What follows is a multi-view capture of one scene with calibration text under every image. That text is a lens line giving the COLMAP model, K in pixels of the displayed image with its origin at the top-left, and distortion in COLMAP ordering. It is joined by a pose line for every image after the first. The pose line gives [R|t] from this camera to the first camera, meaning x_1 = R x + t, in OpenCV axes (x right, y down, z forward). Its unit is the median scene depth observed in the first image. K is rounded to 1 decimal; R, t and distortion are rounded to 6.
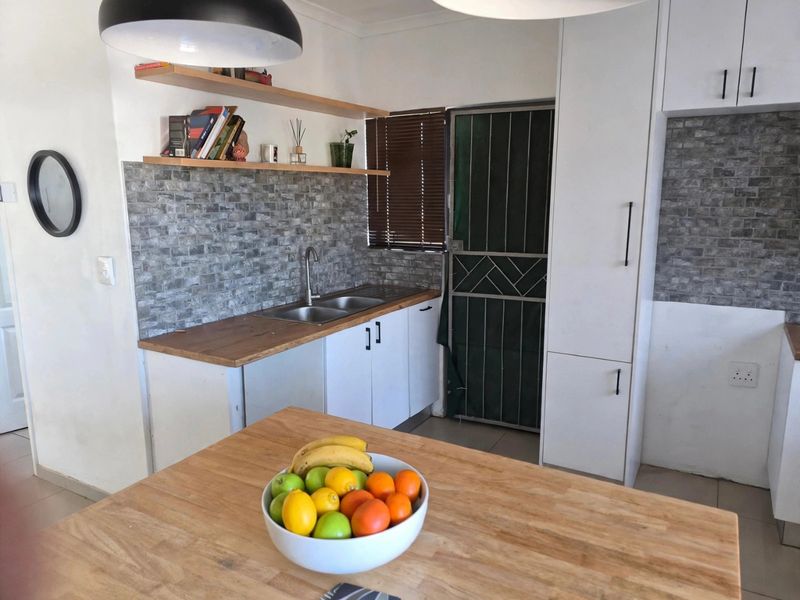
lens RADIAL K [[551.9, 0, 400.0], [0, 551.9, 300.0], [0, 0, 1]] dist [0.010689, -0.001147]
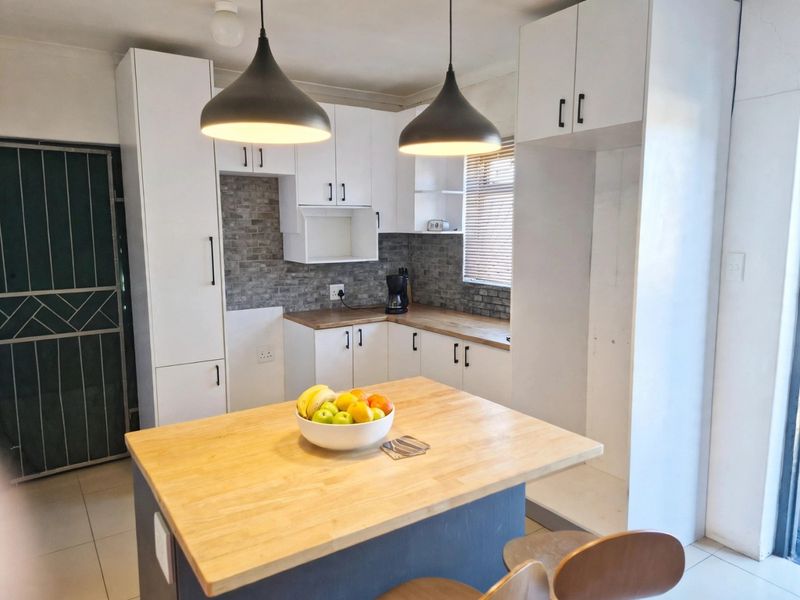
lens RADIAL K [[551.9, 0, 400.0], [0, 551.9, 300.0], [0, 0, 1]] dist [0.010689, -0.001147]
pose [[0.434575, -0.114144, 0.893373, -0.525469], [0.173543, 0.983960, 0.041299, -0.003635], [-0.883758, 0.137091, 0.447413, 0.027997]]
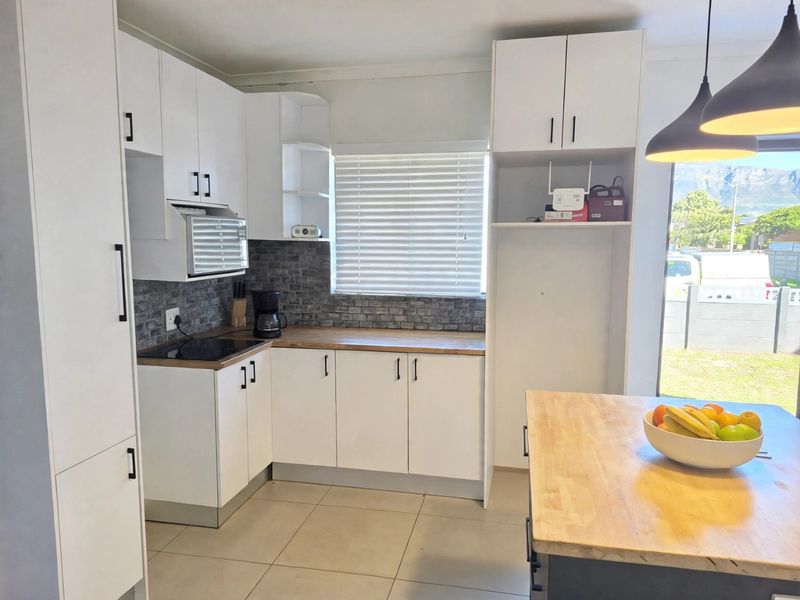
lens RADIAL K [[553.3, 0, 400.0], [0, 553.3, 300.0], [0, 0, 1]] dist [-0.006858, -0.007510]
pose [[-0.319126, -0.098919, 0.942536, -0.445096], [0.178033, 0.970574, 0.162141, -0.138527], [-0.930840, 0.219545, -0.292125, 0.790527]]
